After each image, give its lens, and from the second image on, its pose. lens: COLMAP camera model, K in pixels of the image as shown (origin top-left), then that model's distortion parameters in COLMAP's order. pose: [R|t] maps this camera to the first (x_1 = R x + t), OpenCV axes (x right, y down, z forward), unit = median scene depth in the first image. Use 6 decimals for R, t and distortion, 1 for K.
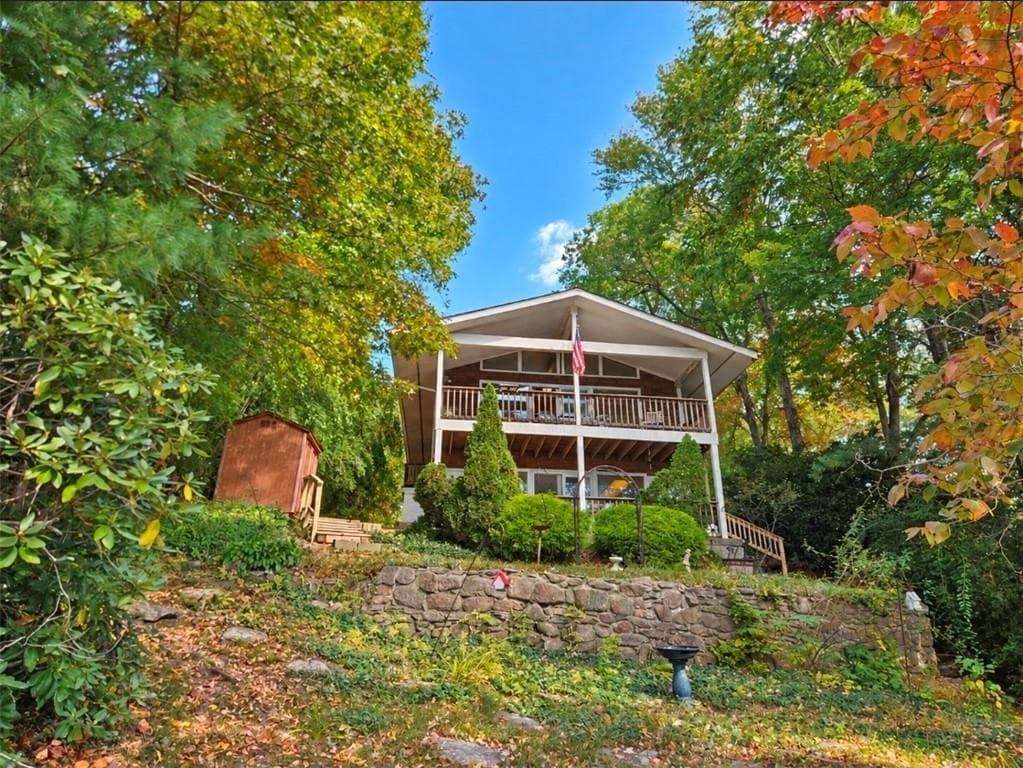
lens RADIAL K [[667.7, 0, 511.5], [0, 667.7, 384.0], [0, 0, 1]] dist [0.077534, -0.000132]
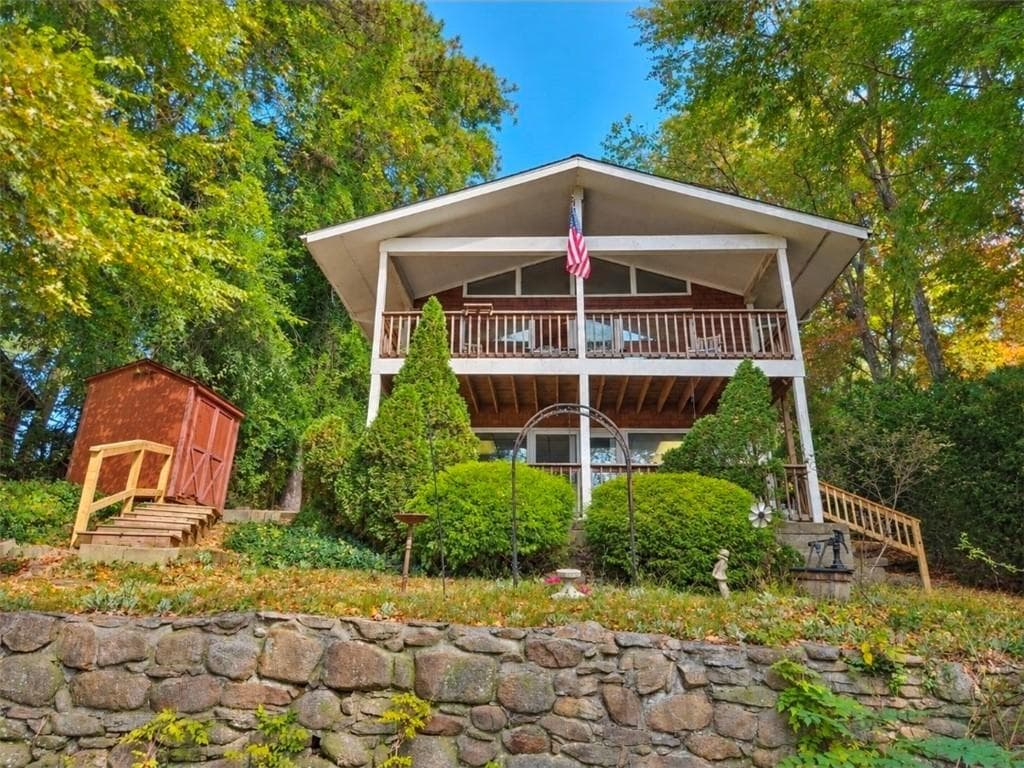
lens RADIAL K [[666.2, 0, 512.0], [0, 666.2, 384.0], [0, 0, 1]] dist [0.030370, -0.000985]
pose [[0.984516, -0.047954, -0.168609, 0.163006], [0.053348, 0.998194, 0.027602, 0.074721], [0.166981, -0.036169, 0.985296, 0.380429]]
